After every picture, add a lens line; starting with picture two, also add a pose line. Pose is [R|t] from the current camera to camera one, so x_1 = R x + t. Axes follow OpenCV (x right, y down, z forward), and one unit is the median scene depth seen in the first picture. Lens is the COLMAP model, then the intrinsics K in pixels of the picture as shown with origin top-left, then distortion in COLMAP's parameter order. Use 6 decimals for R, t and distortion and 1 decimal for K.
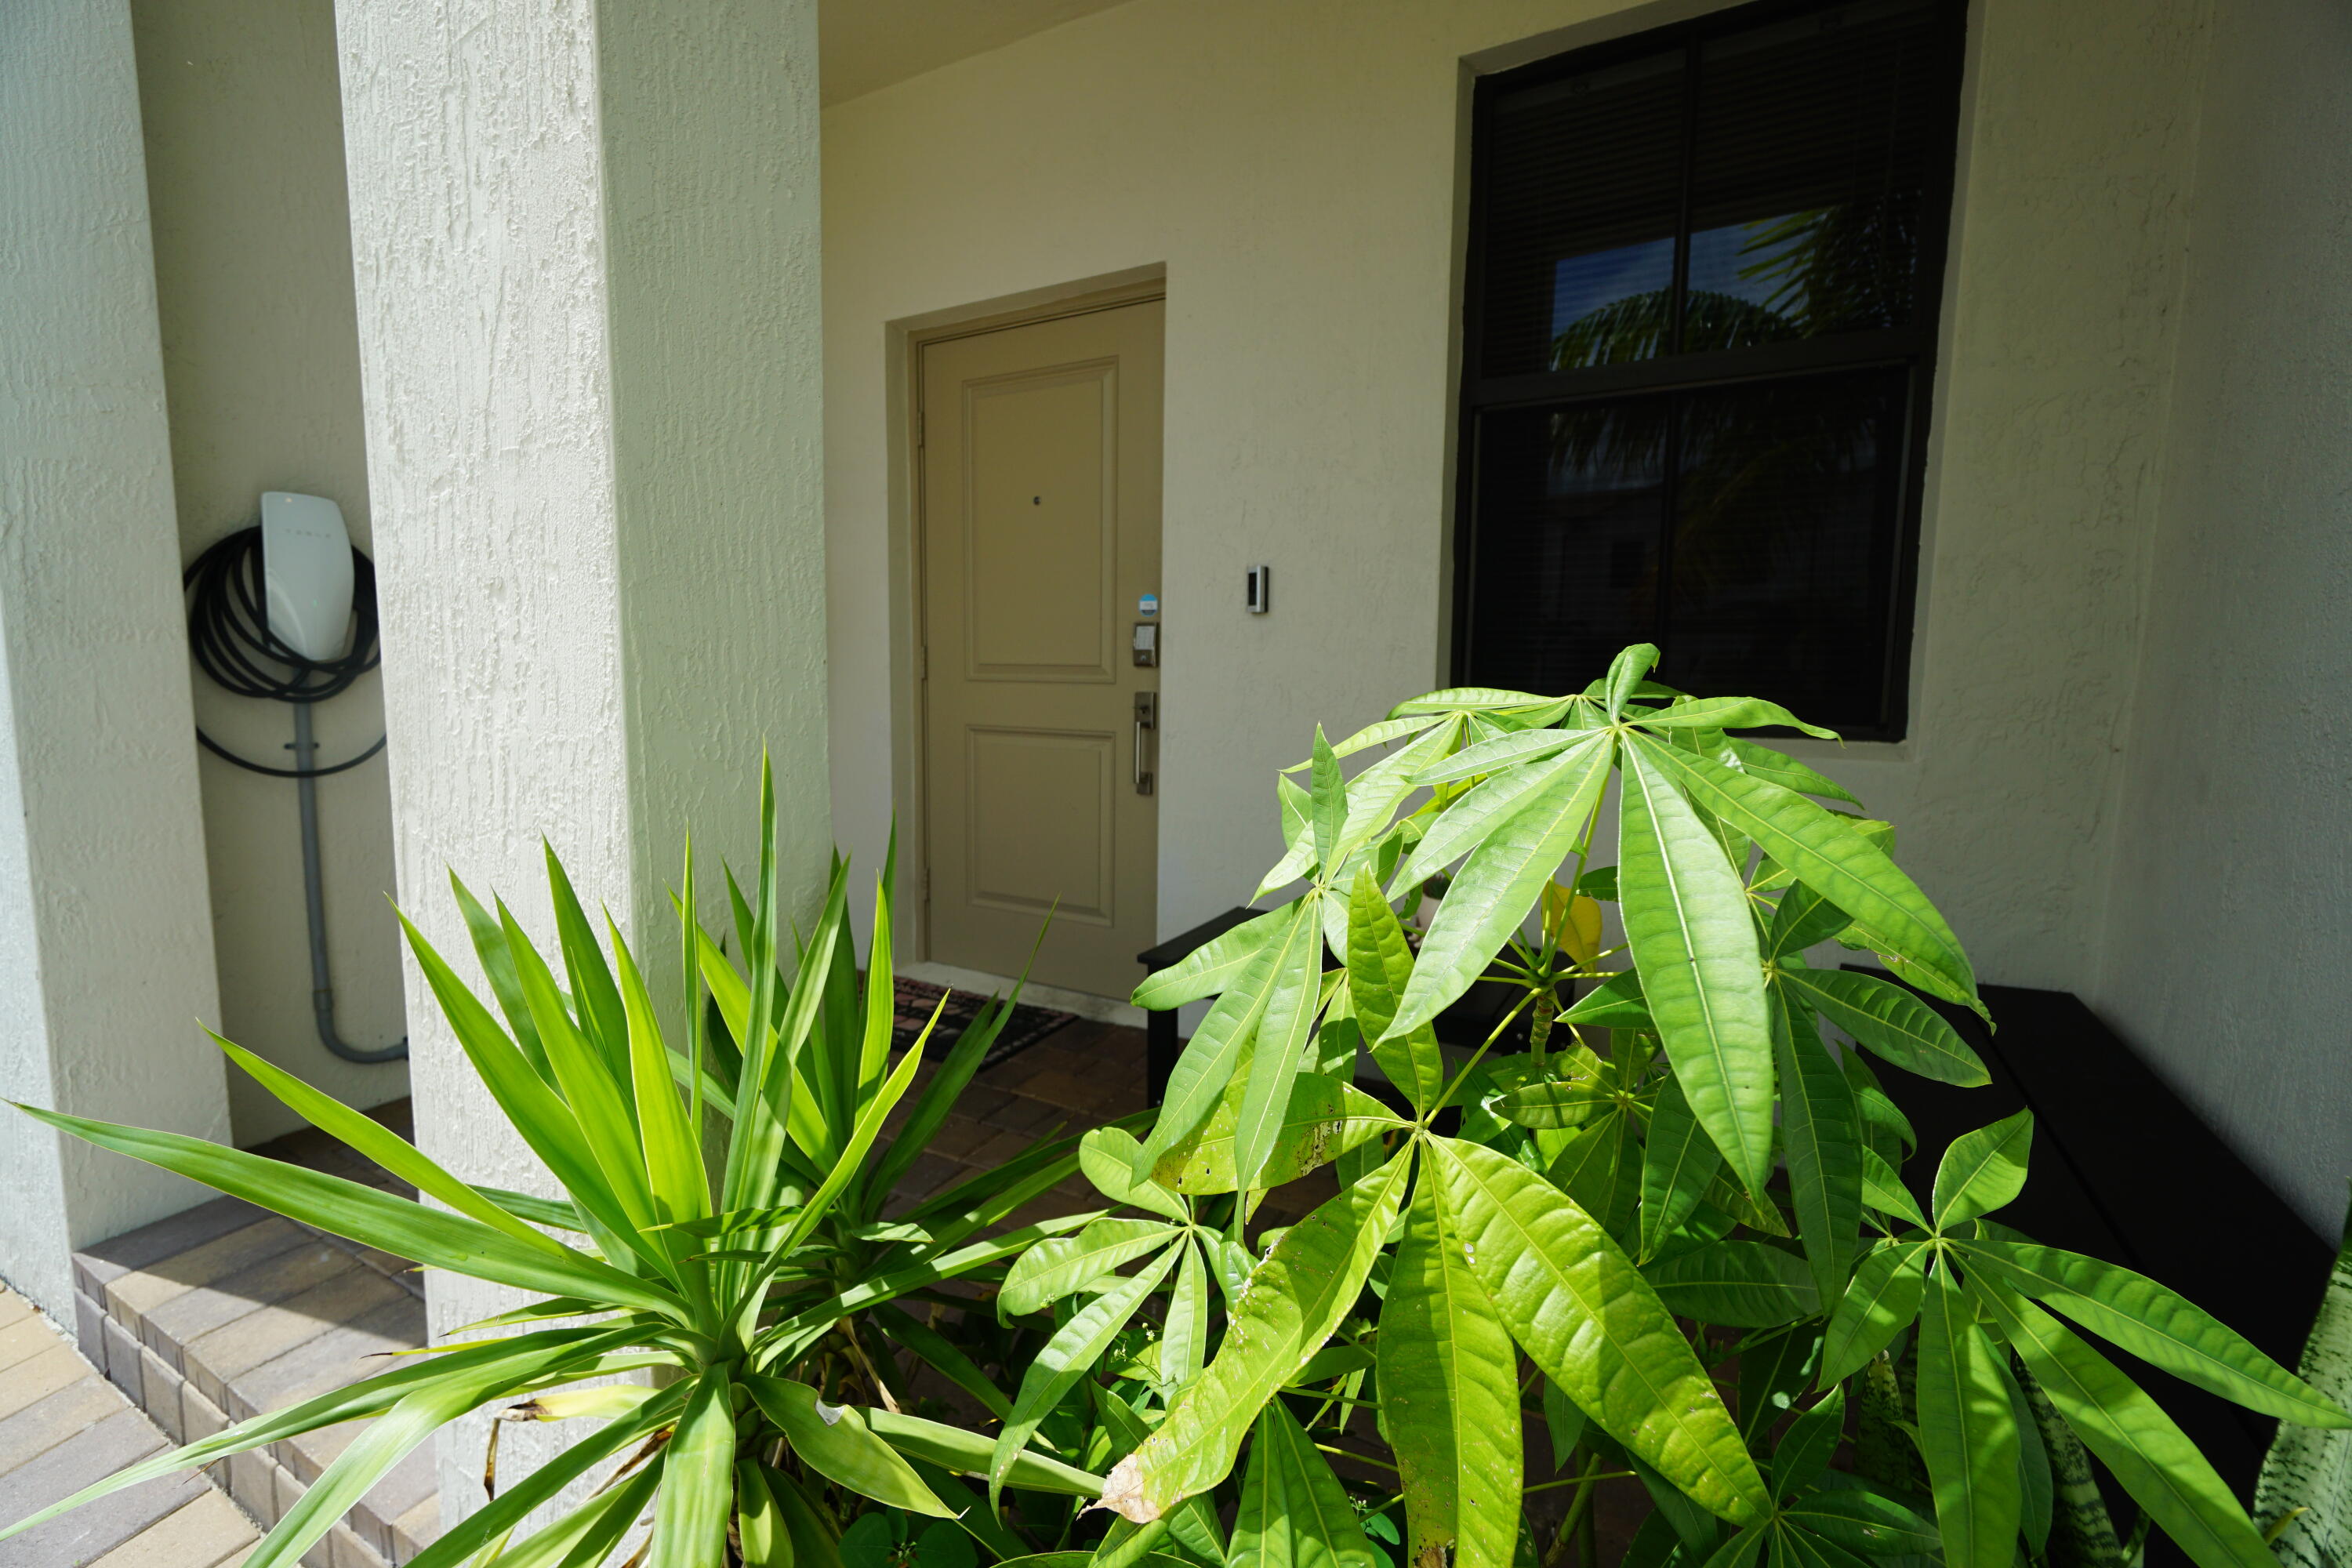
lens RADIAL K [[1016.0, 0, 1171.2], [0, 1016.0, 773.4], [0, 0, 1]] dist [-0.008542, 0.004476]
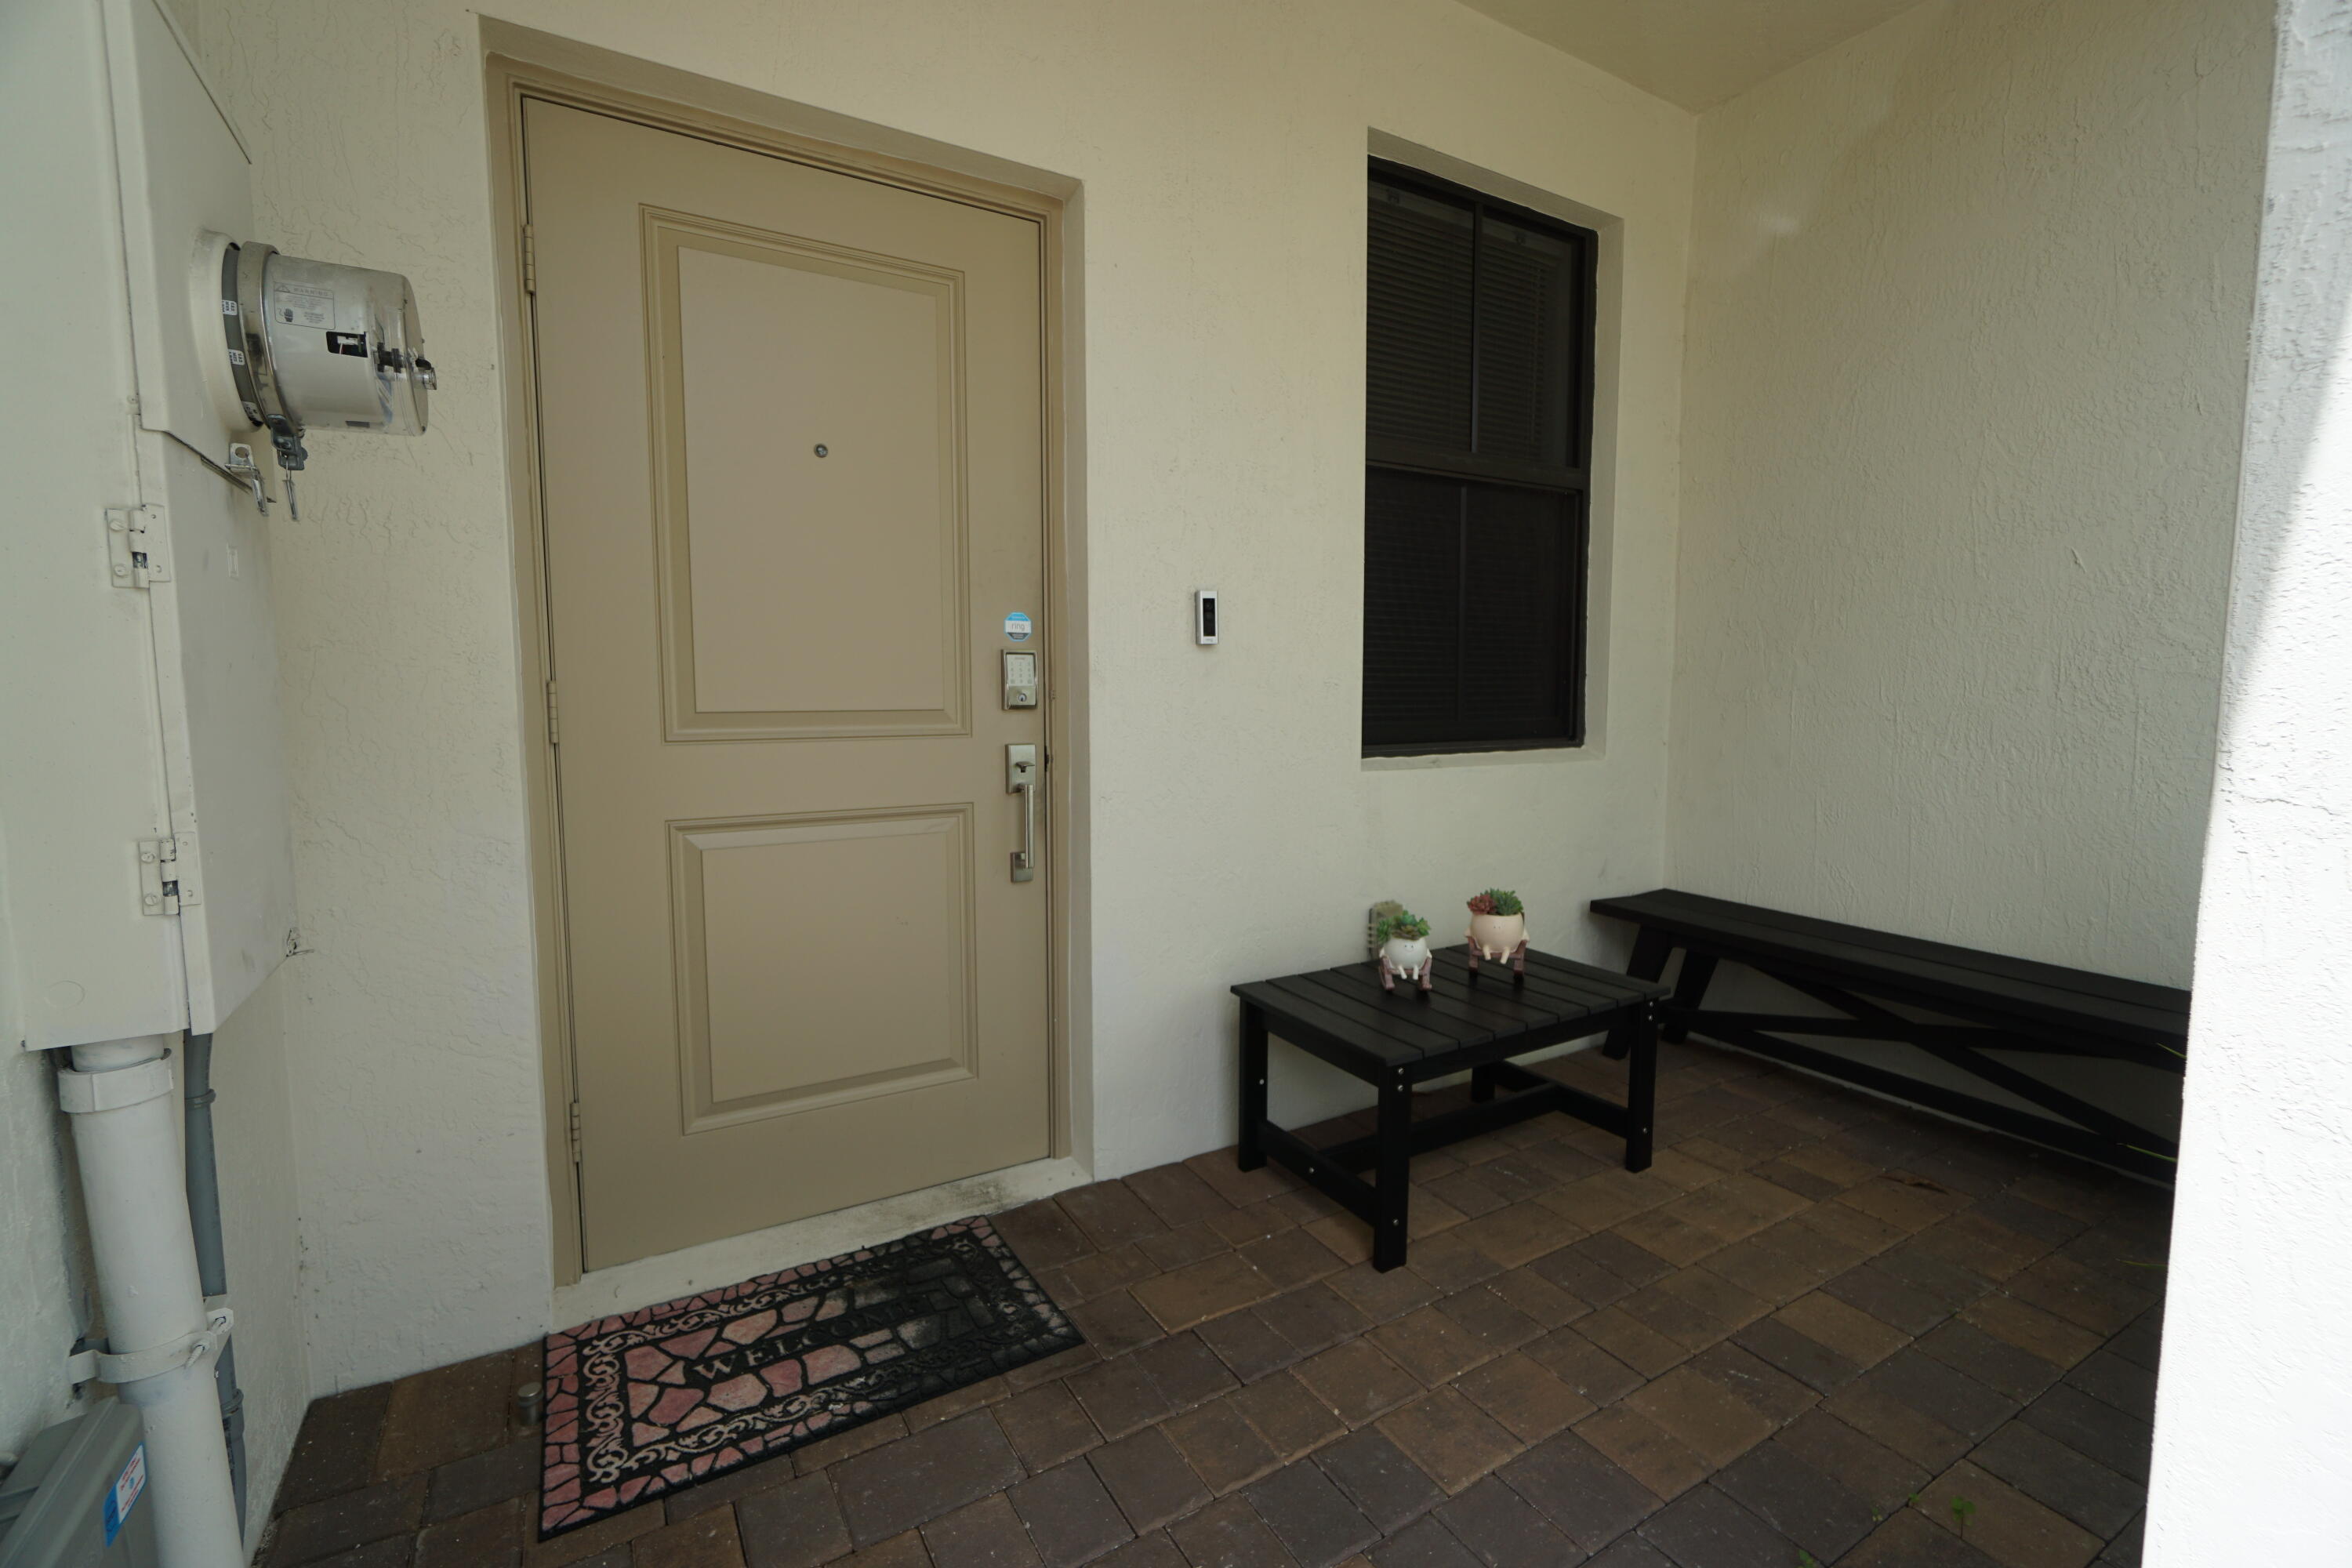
lens RADIAL K [[1016.0, 0, 1171.2], [0, 1016.0, 773.4], [0, 0, 1]] dist [-0.008542, 0.004476]
pose [[0.511591, -0.080134, 0.855484, -0.588936], [0.098362, 0.994558, 0.034339, -0.071308], [-0.853581, 0.066579, 0.516689, 0.512797]]
